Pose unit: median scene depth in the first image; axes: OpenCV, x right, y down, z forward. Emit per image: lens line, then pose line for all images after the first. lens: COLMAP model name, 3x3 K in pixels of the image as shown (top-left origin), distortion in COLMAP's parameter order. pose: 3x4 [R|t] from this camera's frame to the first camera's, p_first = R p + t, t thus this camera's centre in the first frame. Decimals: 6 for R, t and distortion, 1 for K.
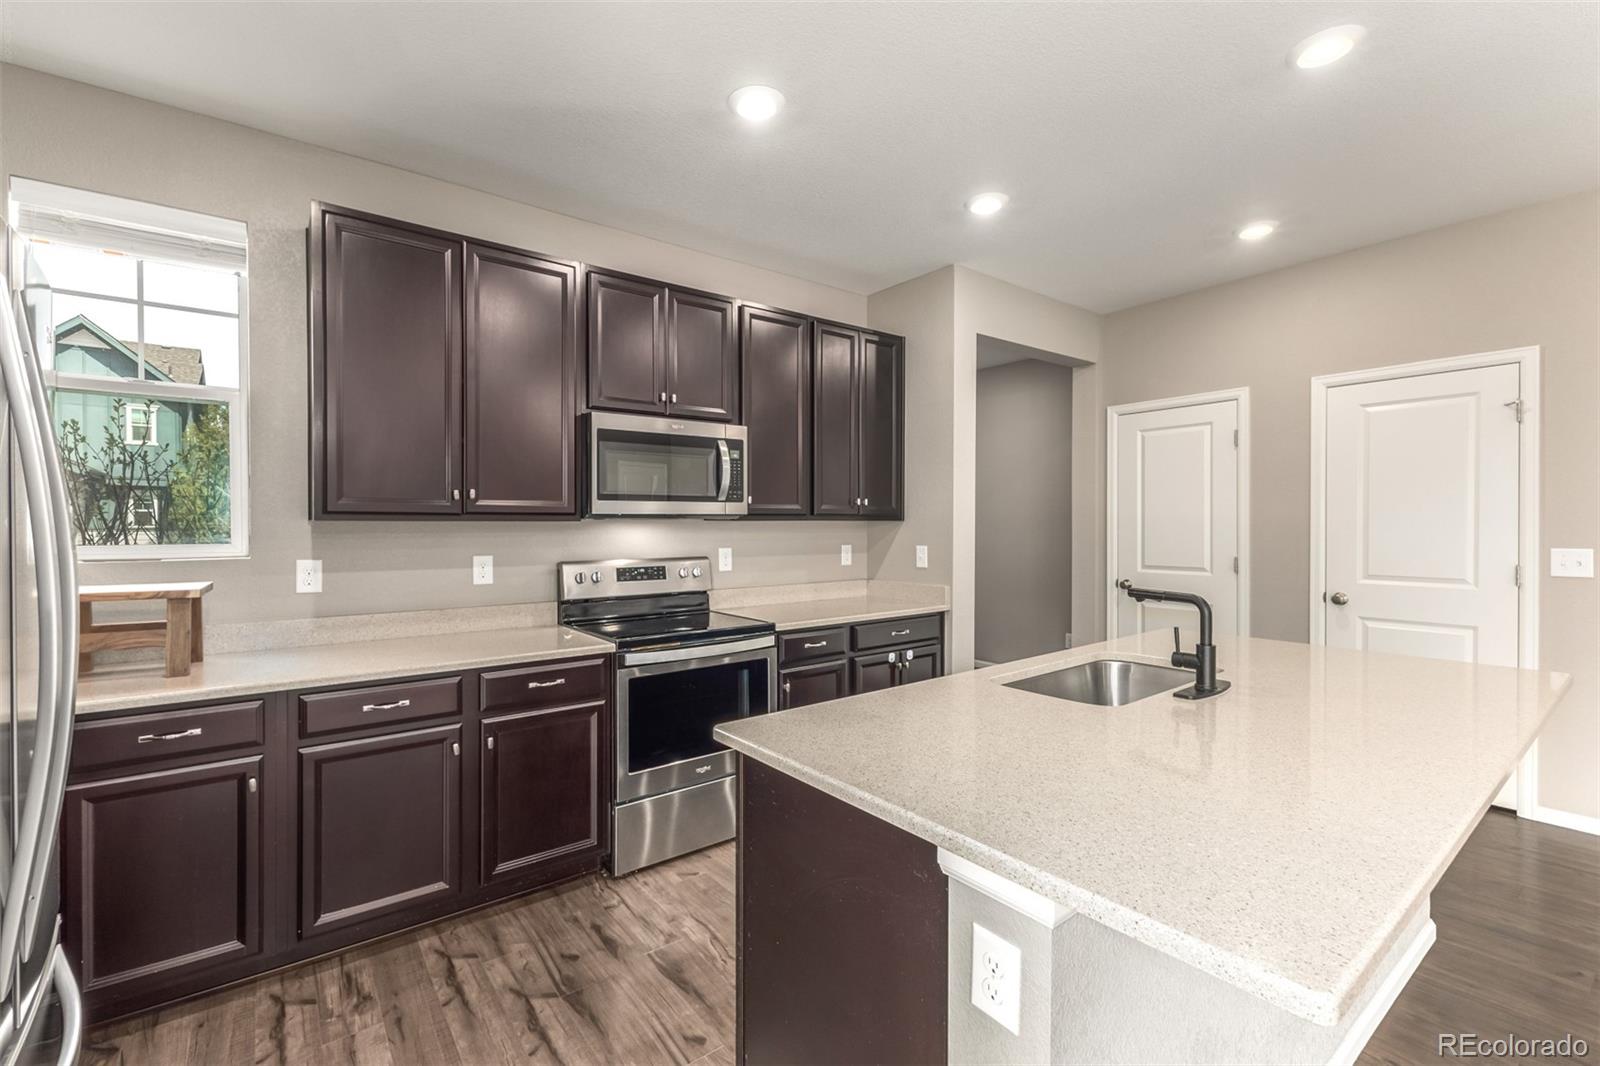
lens RADIAL K [[694.3, 0, 792.5], [0, 694.3, 534.7], [0, 0, 1]] dist [0.006194, -0.001606]
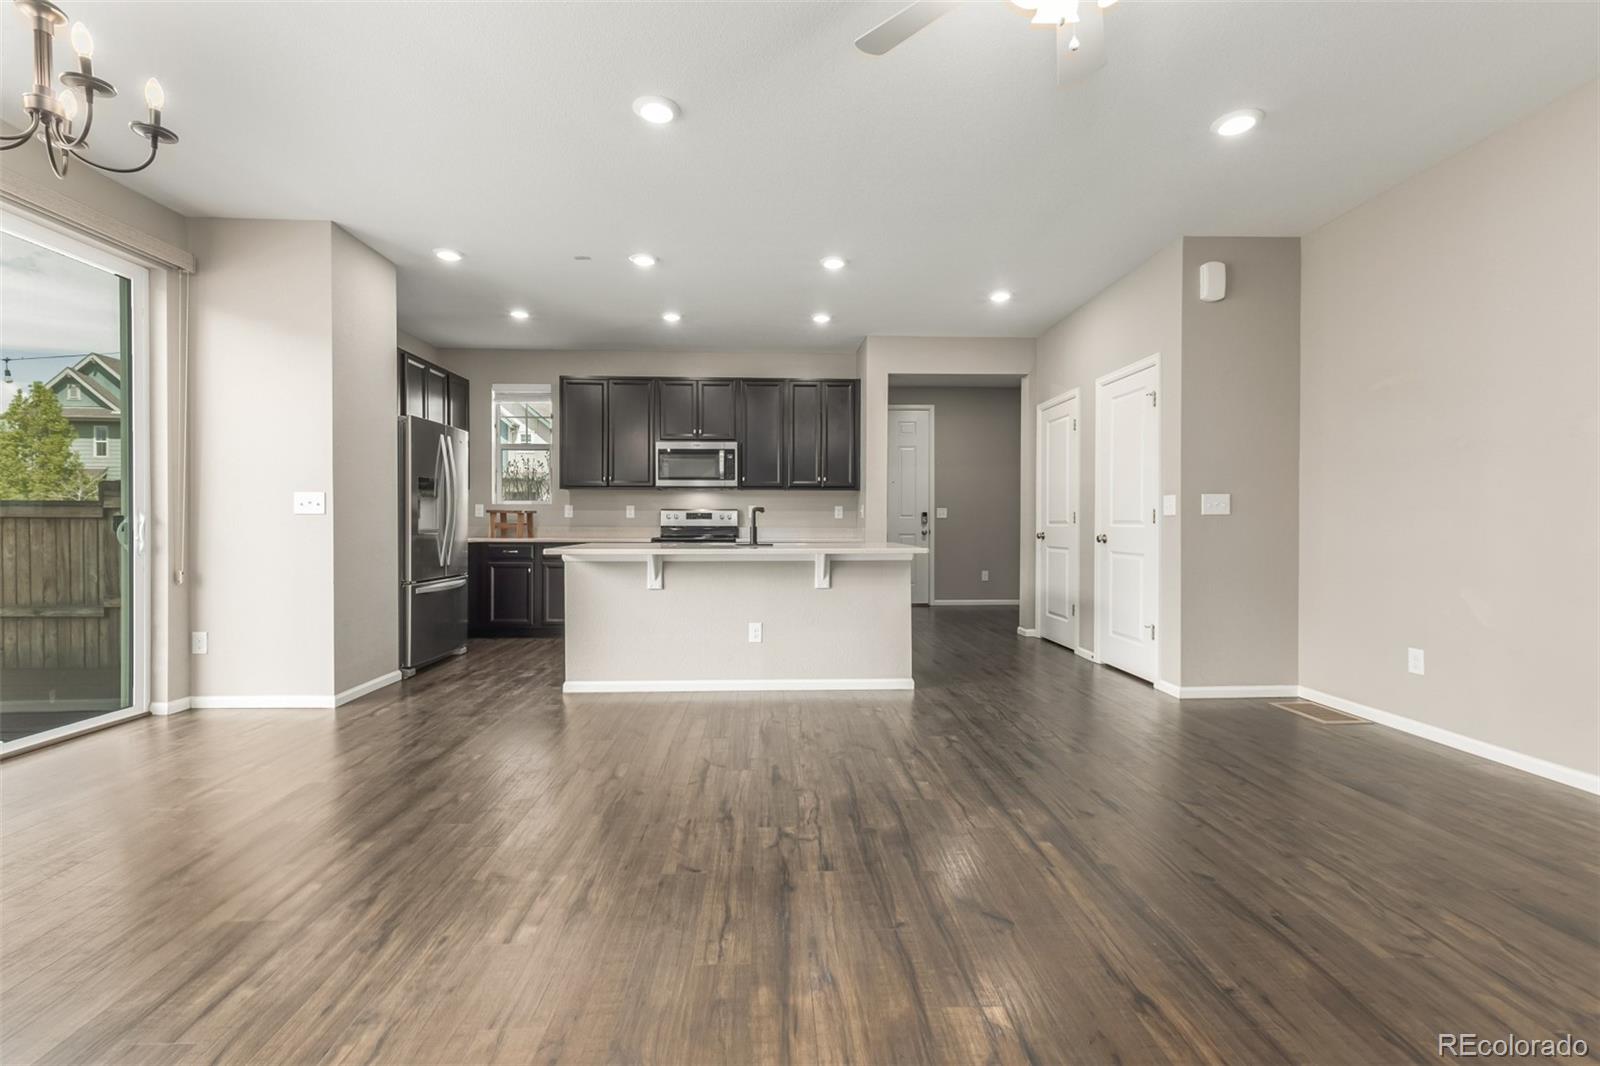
lens RADIAL K [[694.3, 0, 794.2], [0, 694.3, 525.4], [0, 0, 1]] dist [0.006194, -0.001606]
pose [[0.821360, 0.007562, -0.570360, 1.233532], [-0.012719, 0.999906, -0.005060, 0.093585], [0.570268, 0.011411, 0.821379, -0.557420]]
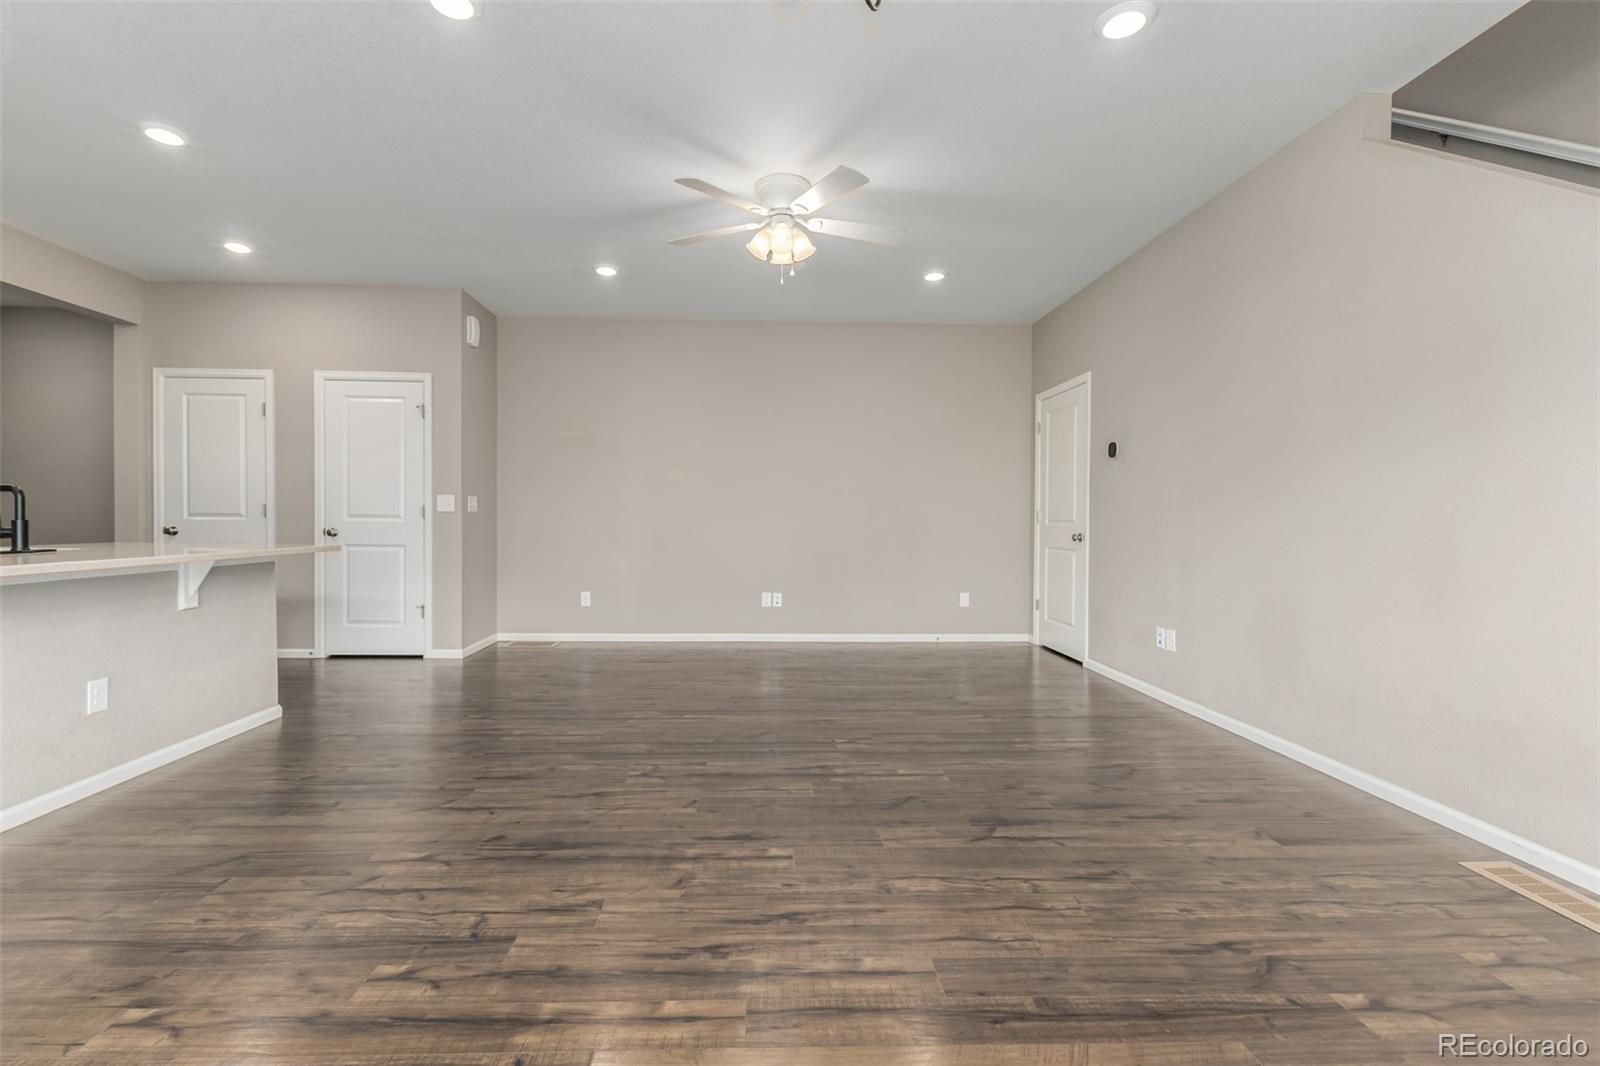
lens RADIAL K [[694.3, 0, 776.9], [0, 694.3, 530.5], [0, 0, 1]] dist [0.006194, -0.001606]
pose [[0.577779, -0.002971, 0.816188, 0.186533], [0.000817, 0.999995, 0.003062, 0.098193], [-0.816193, -0.001102, 0.577778, -0.615518]]
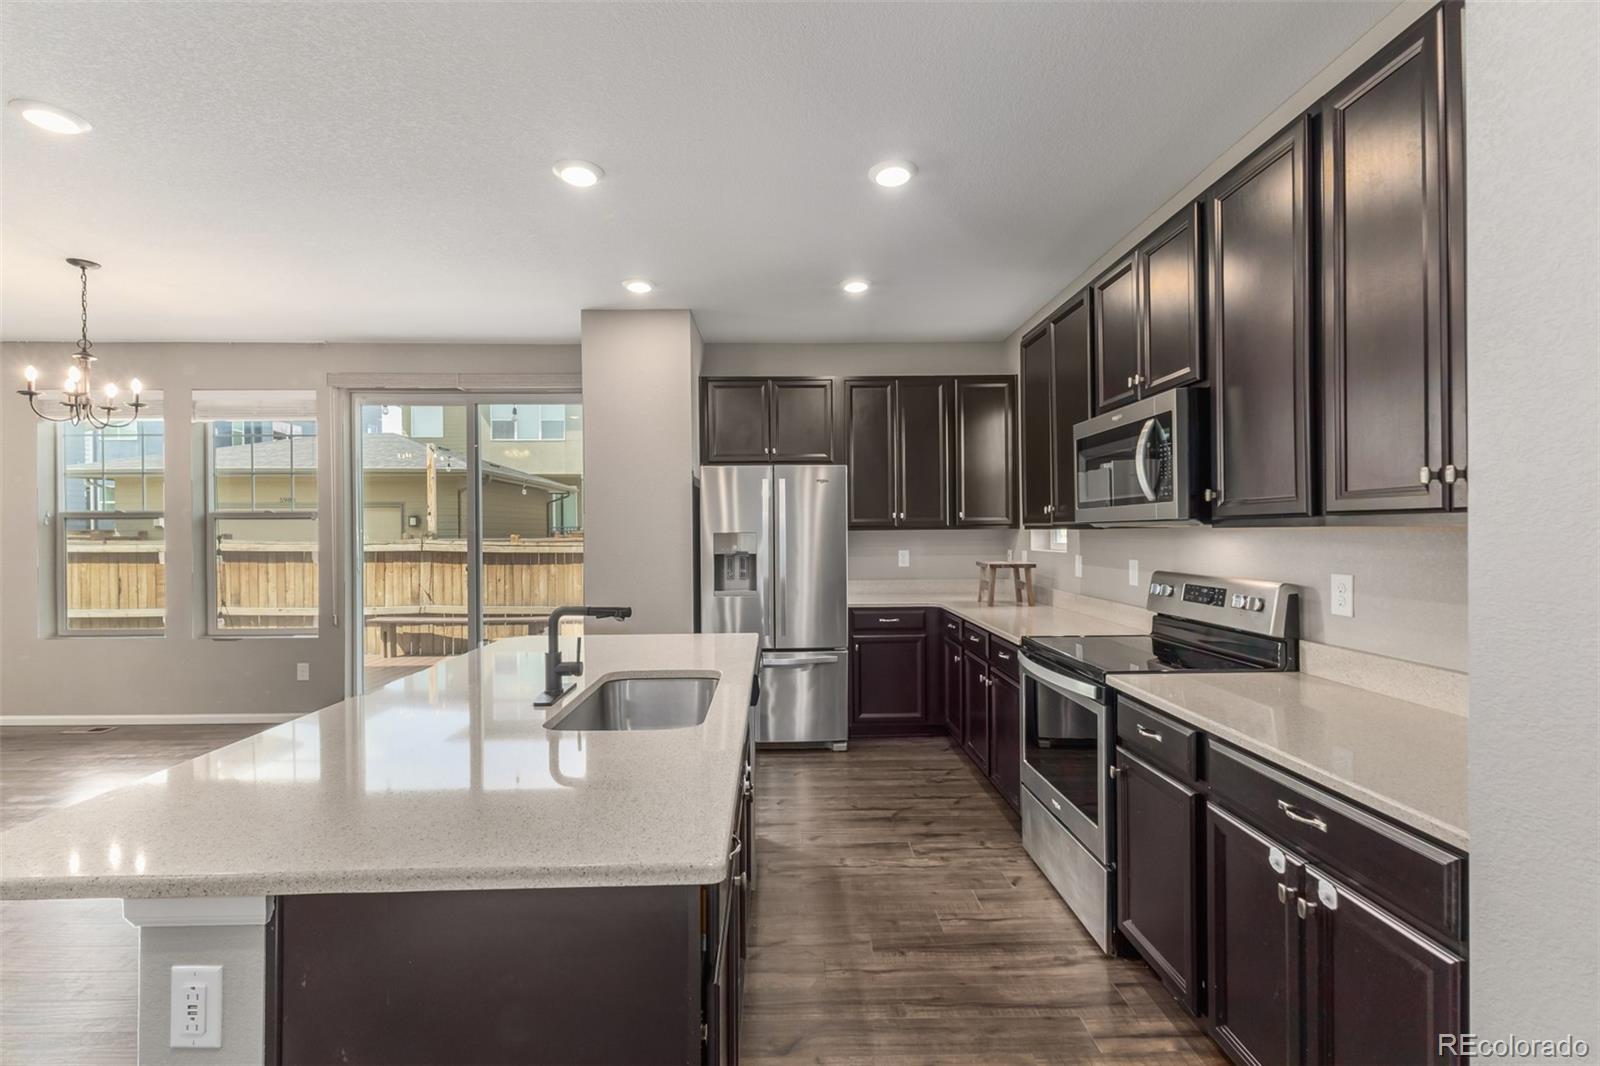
lens RADIAL K [[694.3, 0, 799.7], [0, 694.3, 541.2], [0, 0, 1]] dist [0.006194, -0.001606]
pose [[-0.585240, 0.013420, -0.810749, 0.713136], [-0.004346, 0.999797, 0.019686, -0.019347], [0.810848, 0.015045, -0.585063, 1.118572]]
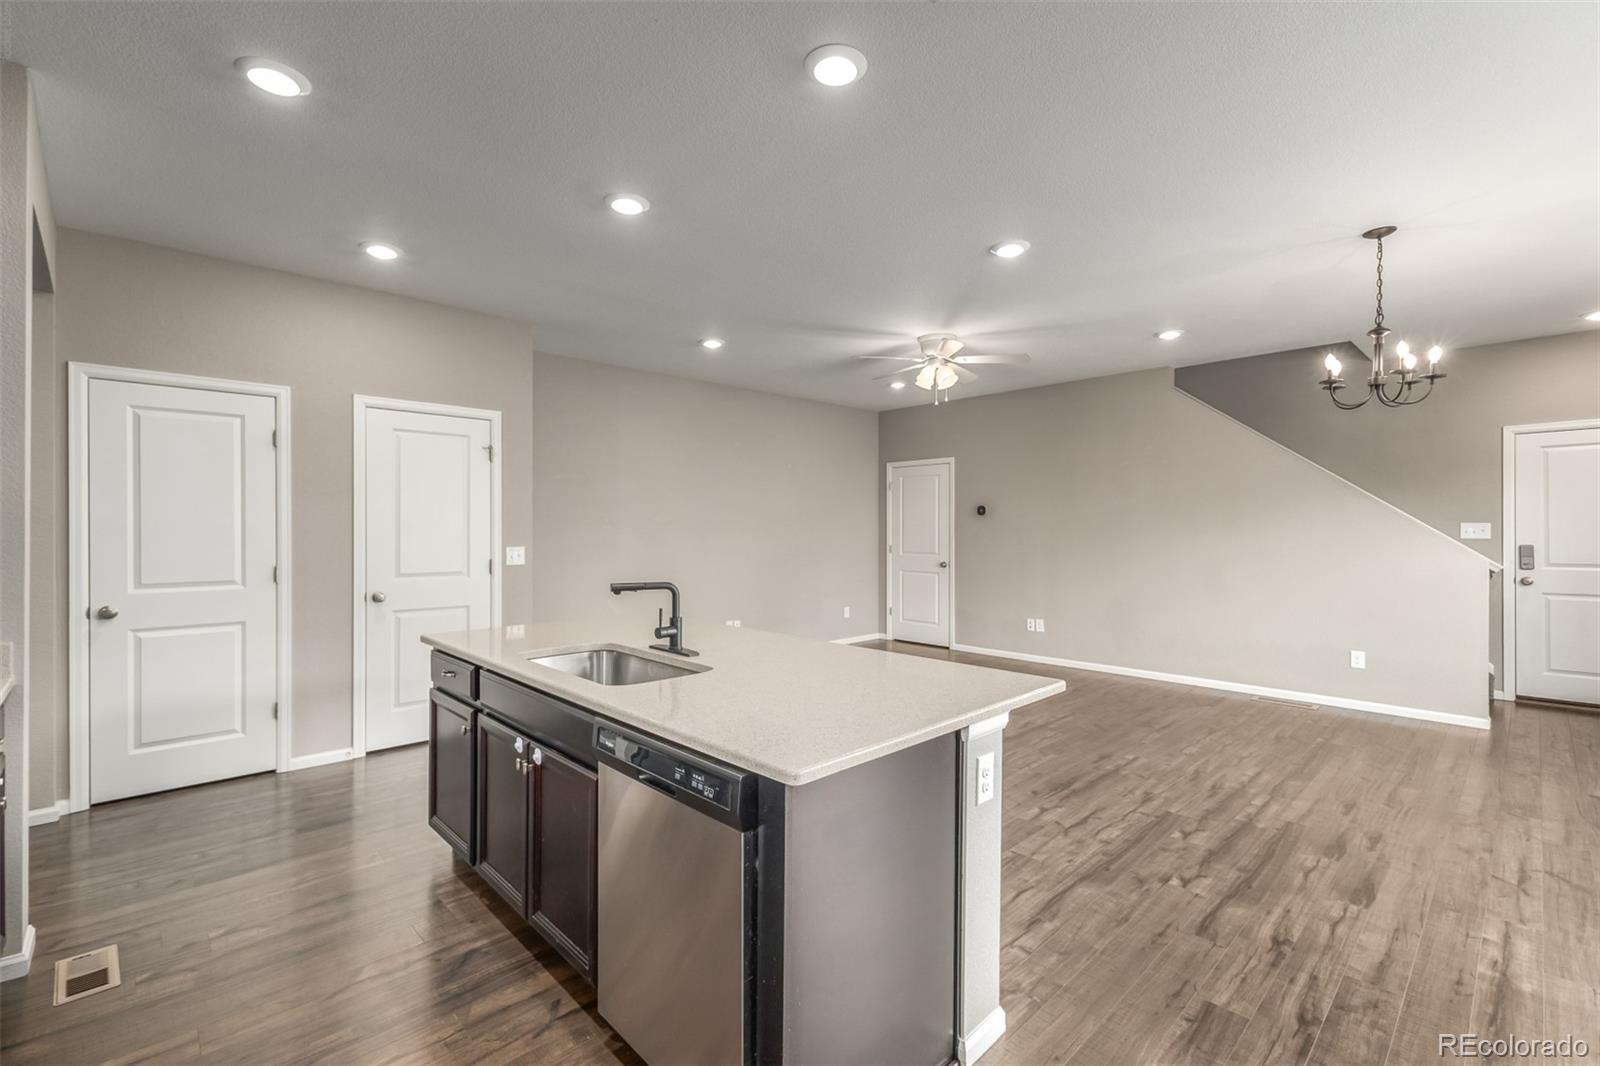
lens RADIAL K [[694.3, 0, 789.5], [0, 694.3, 527.9], [0, 0, 1]] dist [0.006194, -0.001606]
pose [[-0.104792, 0.005211, 0.994481, -0.460420], [0.013659, 0.999899, -0.003800, -0.006924], [-0.994400, 0.013185, -0.104852, 0.528282]]
